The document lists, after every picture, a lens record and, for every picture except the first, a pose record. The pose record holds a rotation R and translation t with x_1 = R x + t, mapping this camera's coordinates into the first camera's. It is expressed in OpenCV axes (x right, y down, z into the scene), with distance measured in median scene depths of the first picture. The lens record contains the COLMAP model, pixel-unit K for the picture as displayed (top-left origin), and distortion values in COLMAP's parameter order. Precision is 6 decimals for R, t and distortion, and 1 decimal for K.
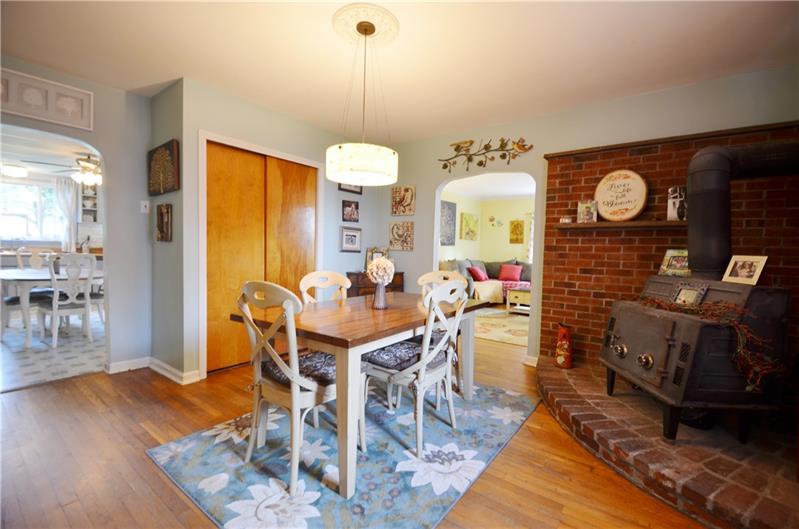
lens RADIAL K [[346.8, 0, 406.0], [0, 346.8, 266.2], [0, 0, 1]] dist [0.017593, -0.019682]
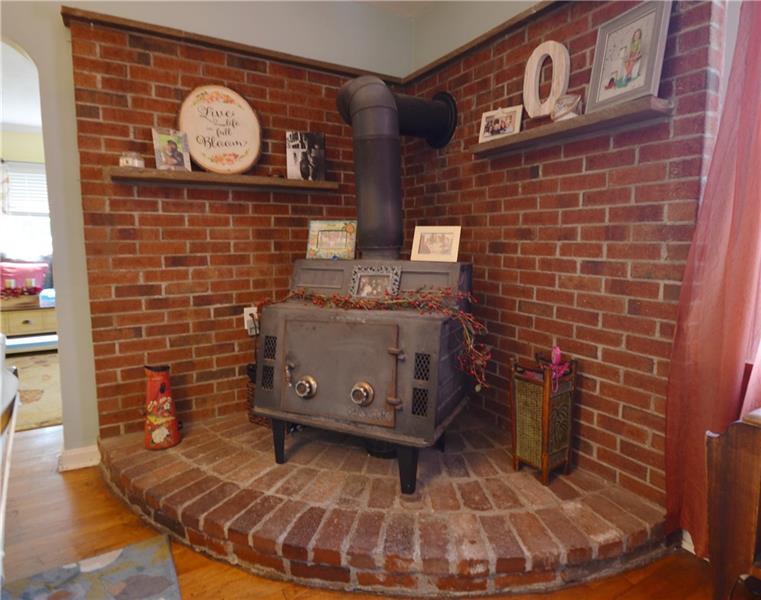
lens RADIAL K [[447.0, 0, 395.6], [0, 447.0, 289.1], [0, 0, 1]] dist [0.001862, -0.002351]
pose [[0.373422, -0.129671, 0.918554, -0.012304], [0.052174, 0.991551, 0.118765, -0.008637], [-0.926193, 0.003575, 0.377032, 0.430223]]
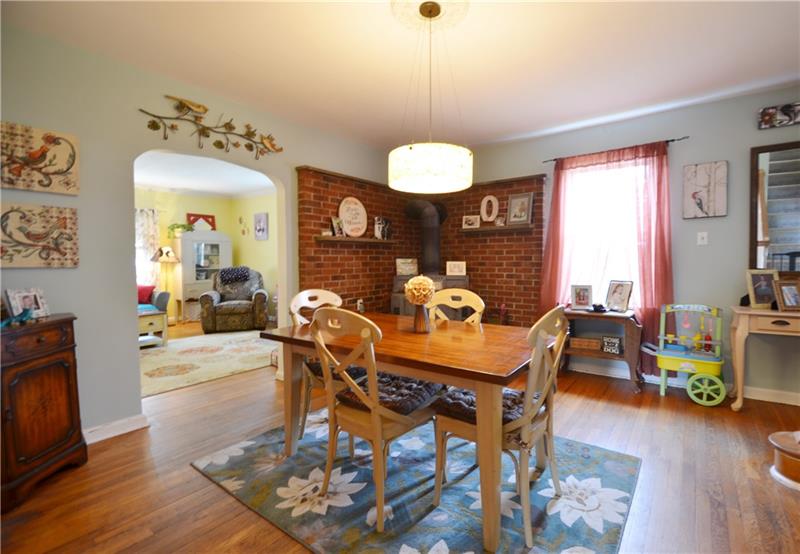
lens RADIAL K [[364.6, 0, 432.0], [0, 364.6, 278.6], [0, 0, 1]] dist [0.000347, -0.000705]
pose [[-0.019537, -0.077691, 0.996786, -0.740885], [0.047961, 0.995756, 0.078551, -0.067140], [-0.998658, 0.049341, -0.015728, 0.729832]]
